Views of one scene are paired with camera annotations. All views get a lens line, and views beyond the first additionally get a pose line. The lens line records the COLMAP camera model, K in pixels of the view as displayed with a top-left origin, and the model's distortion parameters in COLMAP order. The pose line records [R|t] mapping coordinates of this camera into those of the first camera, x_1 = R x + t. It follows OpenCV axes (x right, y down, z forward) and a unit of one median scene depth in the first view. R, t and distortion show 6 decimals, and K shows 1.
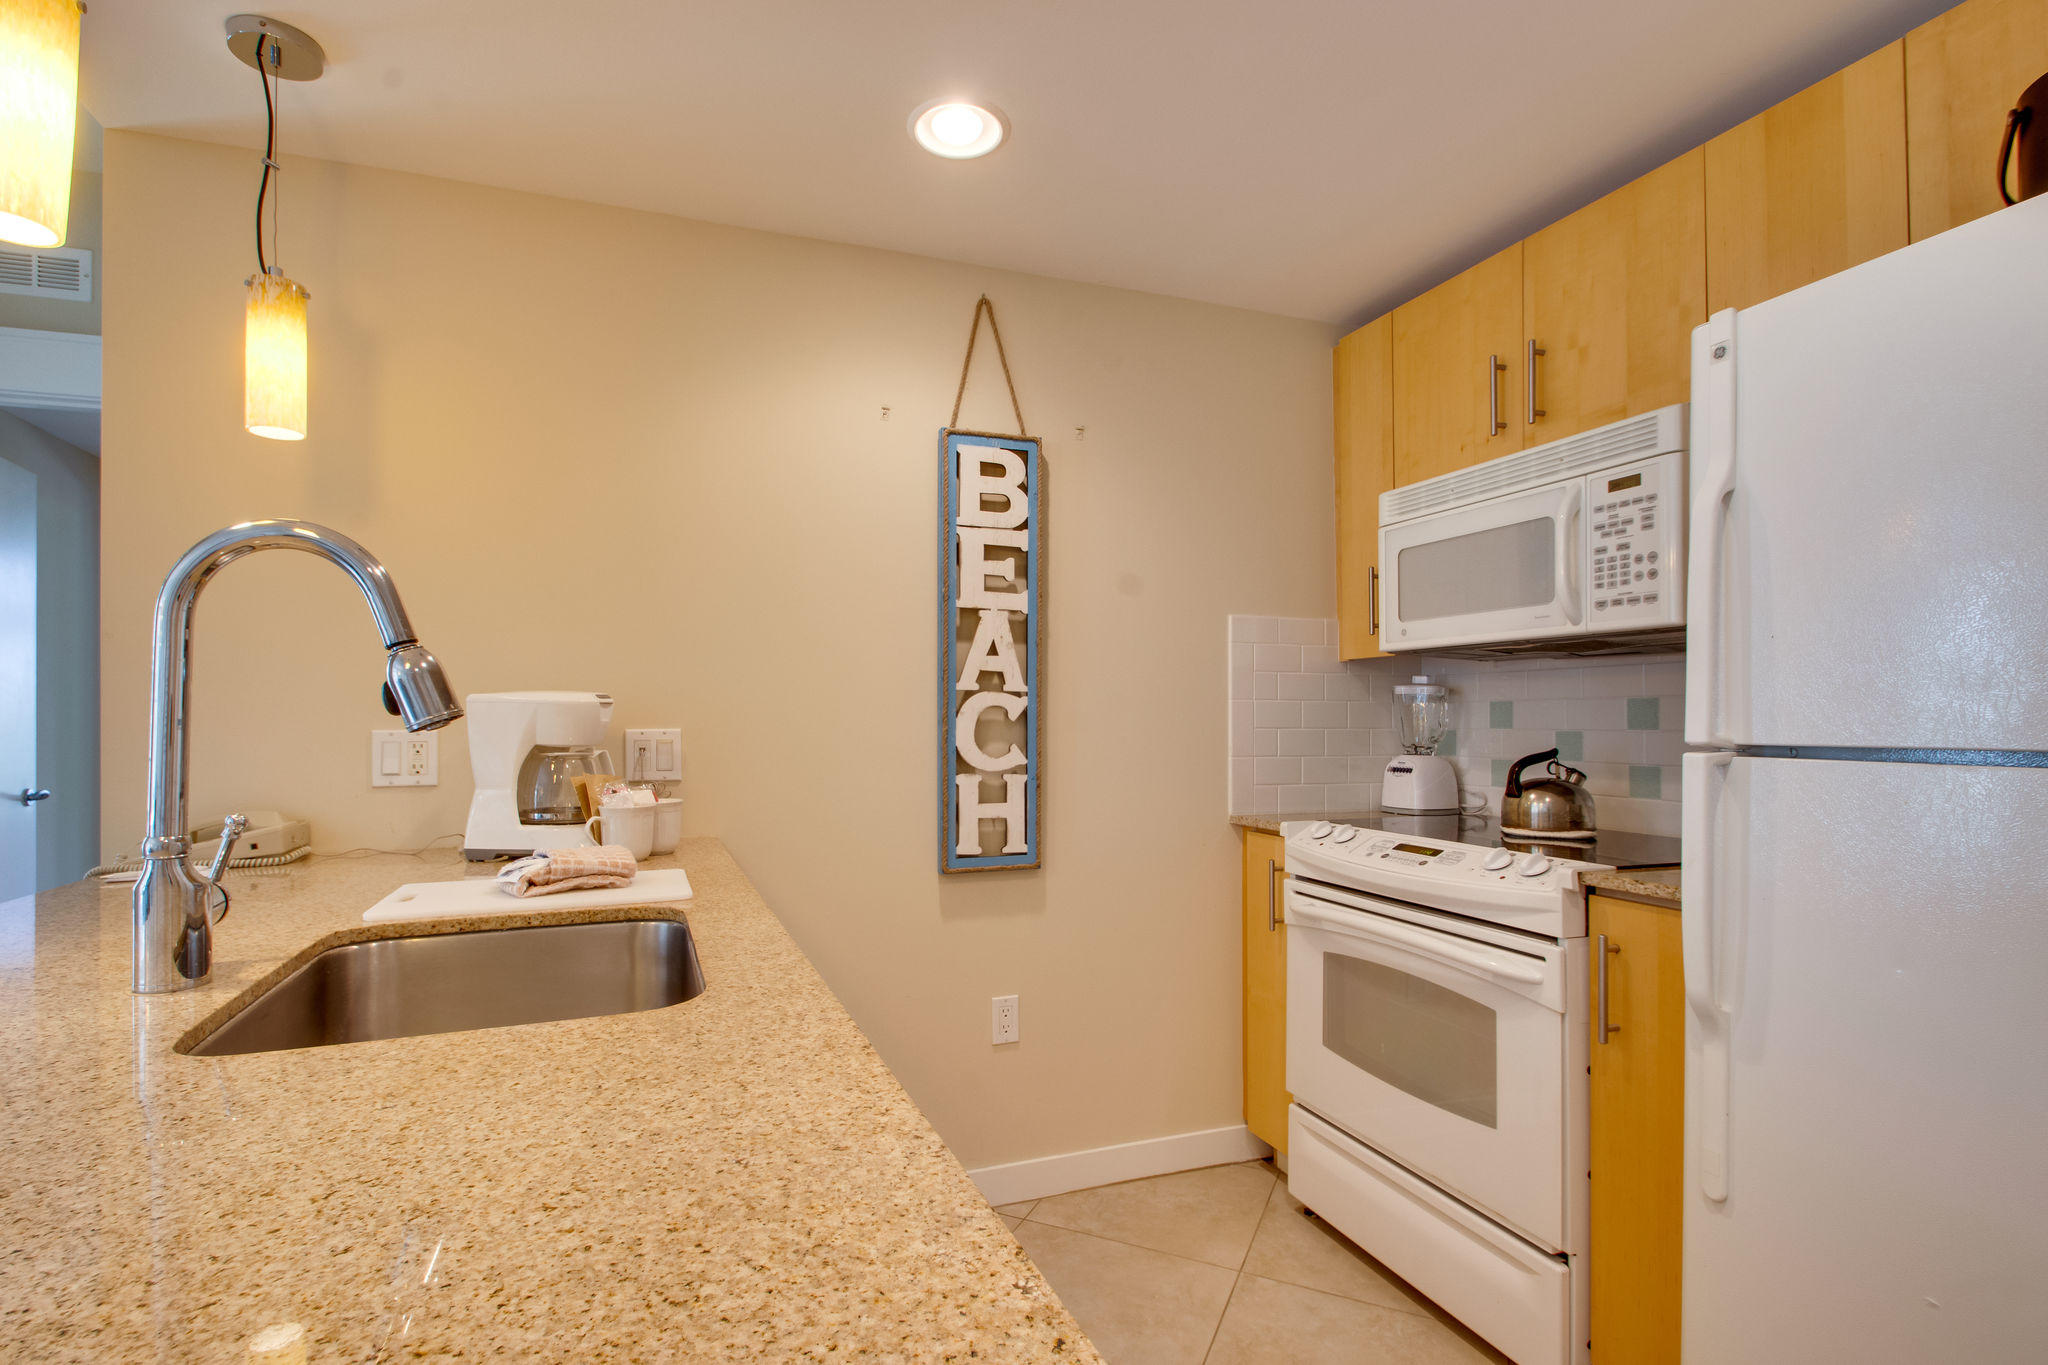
lens RADIAL K [[957.3, 0, 1016.3], [0, 957.3, 713.0], [0, 0, 1]] dist [-0.000385, -0.001140]
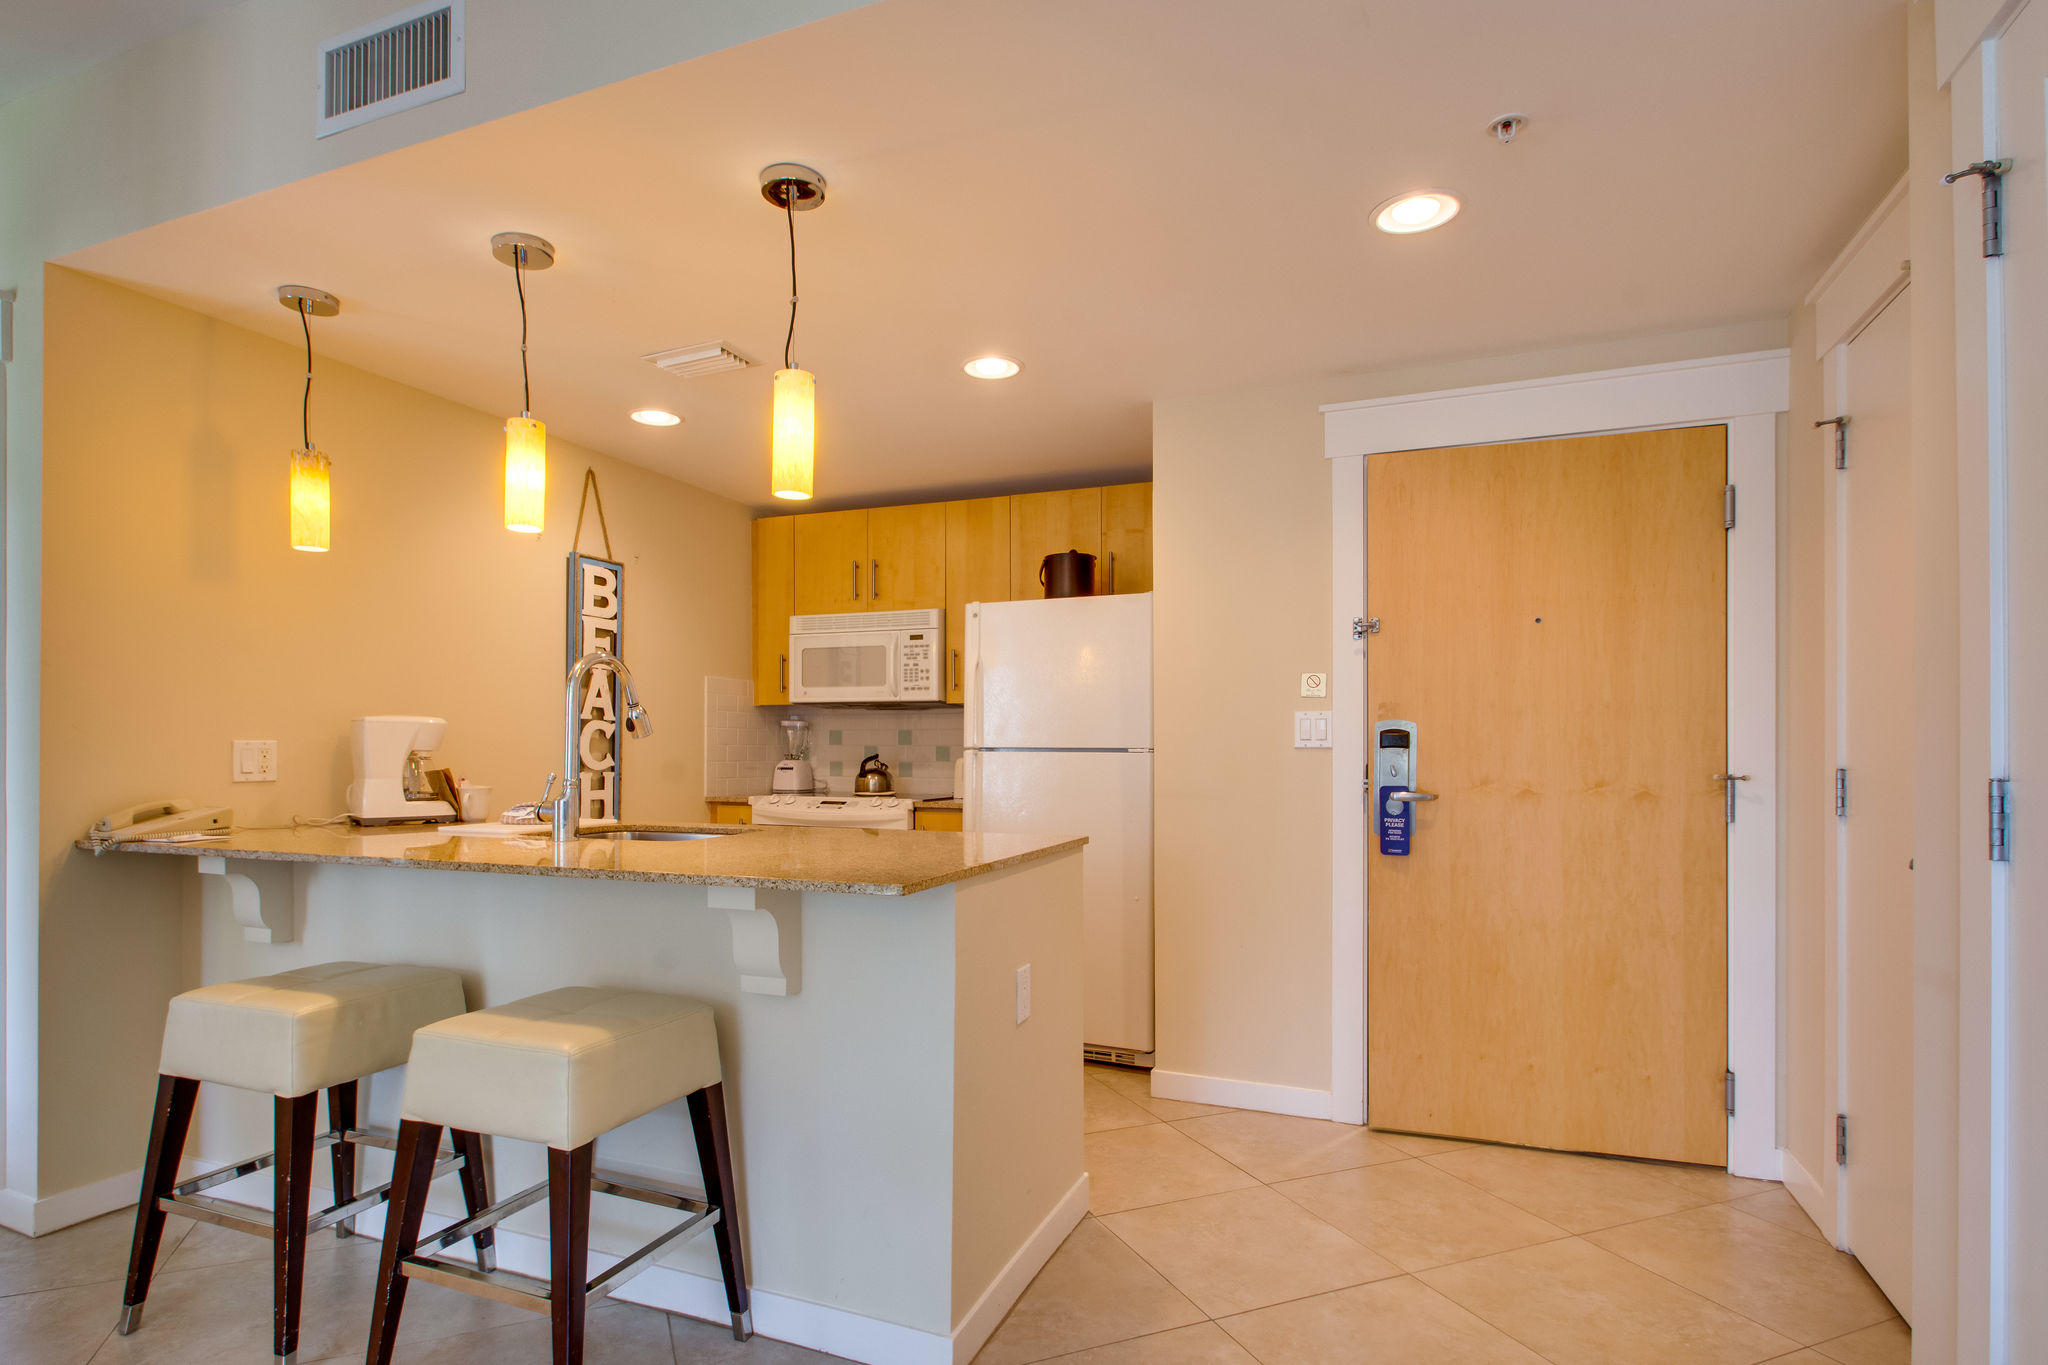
lens RADIAL K [[1040.3, 0, 1021.3], [0, 1040.3, 744.6], [0, 0, 1]] dist [0.001158, 0.000078]
pose [[0.651949, 0.004292, 0.758250, -0.888008], [-0.007177, 0.999974, 0.000511, 0.012779], [-0.758229, -0.005775, 0.651963, -0.669600]]
